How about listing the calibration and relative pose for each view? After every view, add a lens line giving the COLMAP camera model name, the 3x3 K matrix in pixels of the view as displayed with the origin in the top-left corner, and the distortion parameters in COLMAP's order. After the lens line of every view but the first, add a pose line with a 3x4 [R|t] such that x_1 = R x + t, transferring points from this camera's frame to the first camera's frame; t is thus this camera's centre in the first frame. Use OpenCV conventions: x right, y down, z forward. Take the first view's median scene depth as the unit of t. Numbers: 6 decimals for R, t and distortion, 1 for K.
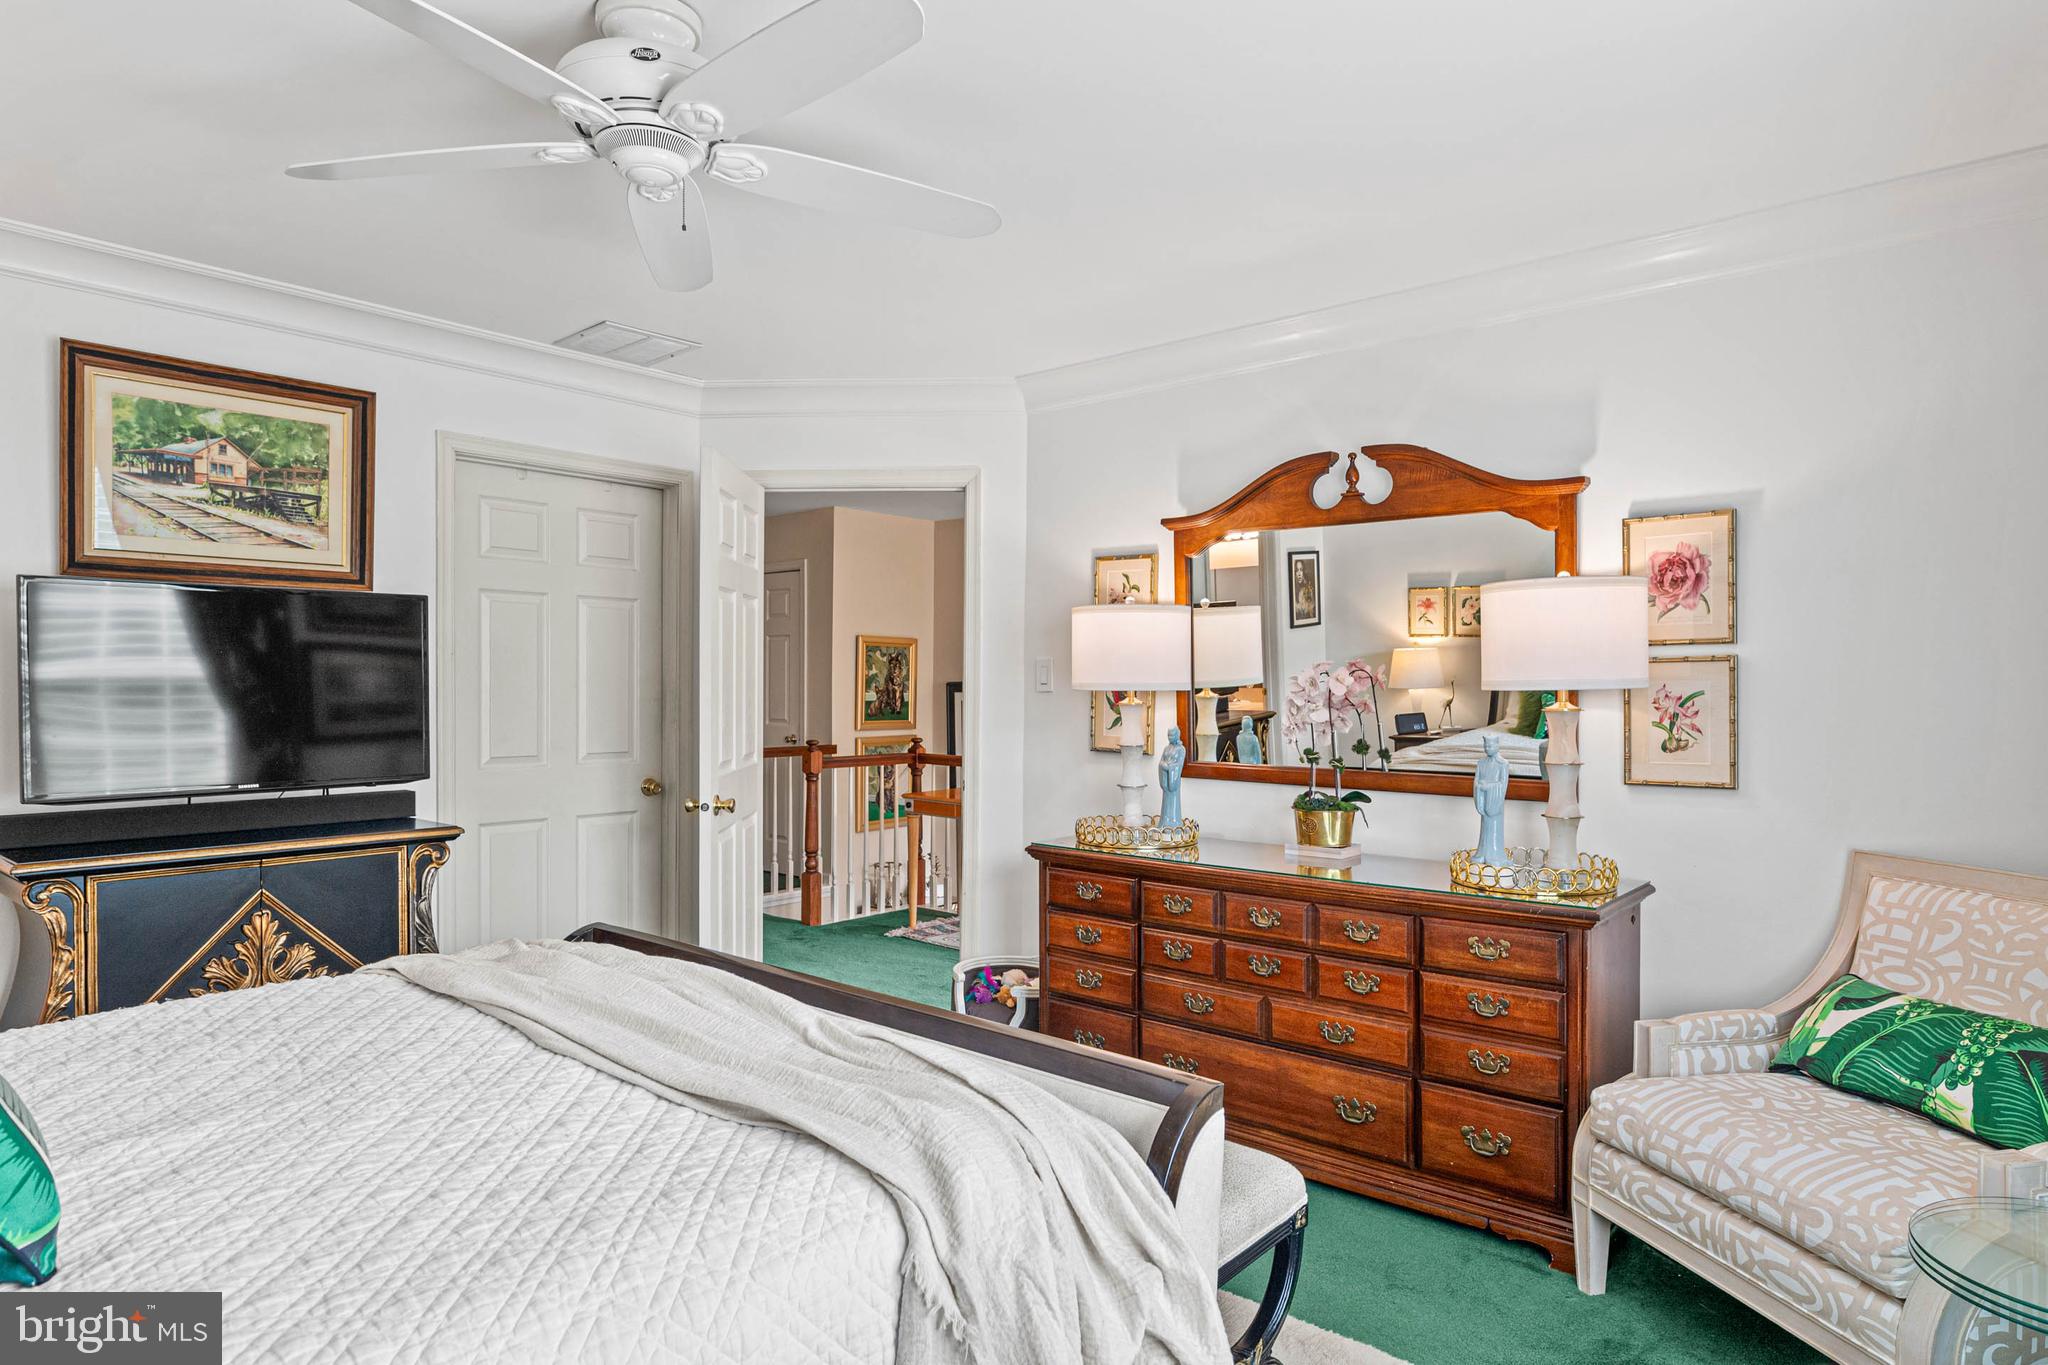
lens RADIAL K [[1194.5, 0, 1041.8], [0, 1194.5, 692.9], [0, 0, 1]] dist [0.002886, -0.001901]
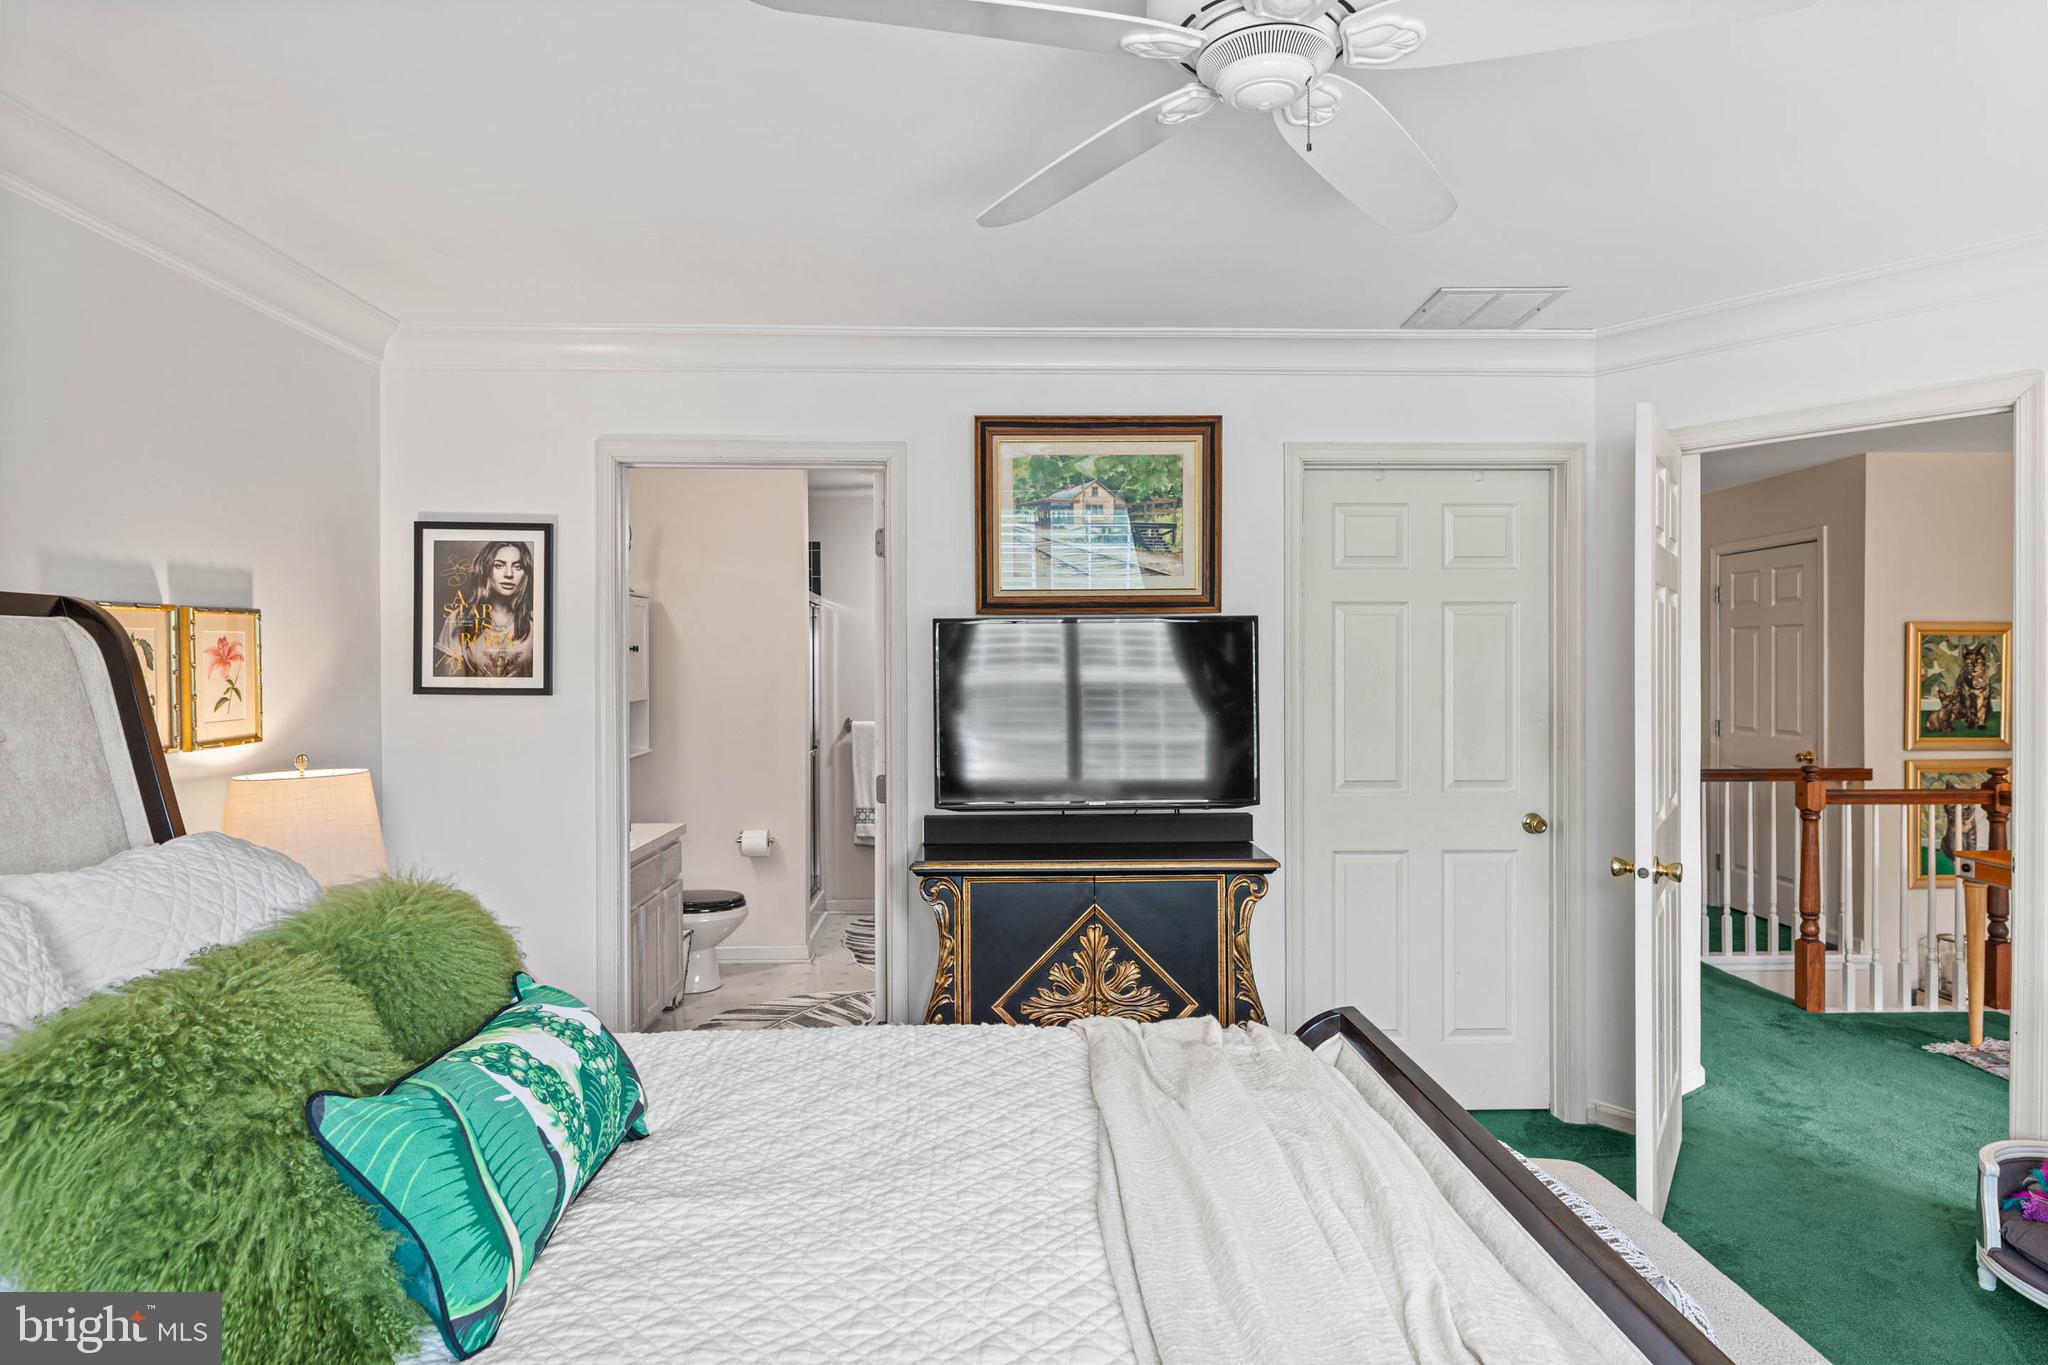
lens RADIAL K [[1194.5, 0, 1011.0], [0, 1194.5, 664.3], [0, 0, 1]] dist [0.002886, -0.001901]
pose [[0.659799, -0.009274, -0.751385, 0.081893], [0.000687, 0.999931, -0.011738, -0.030596], [0.751442, 0.007228, 0.659760, 0.208679]]
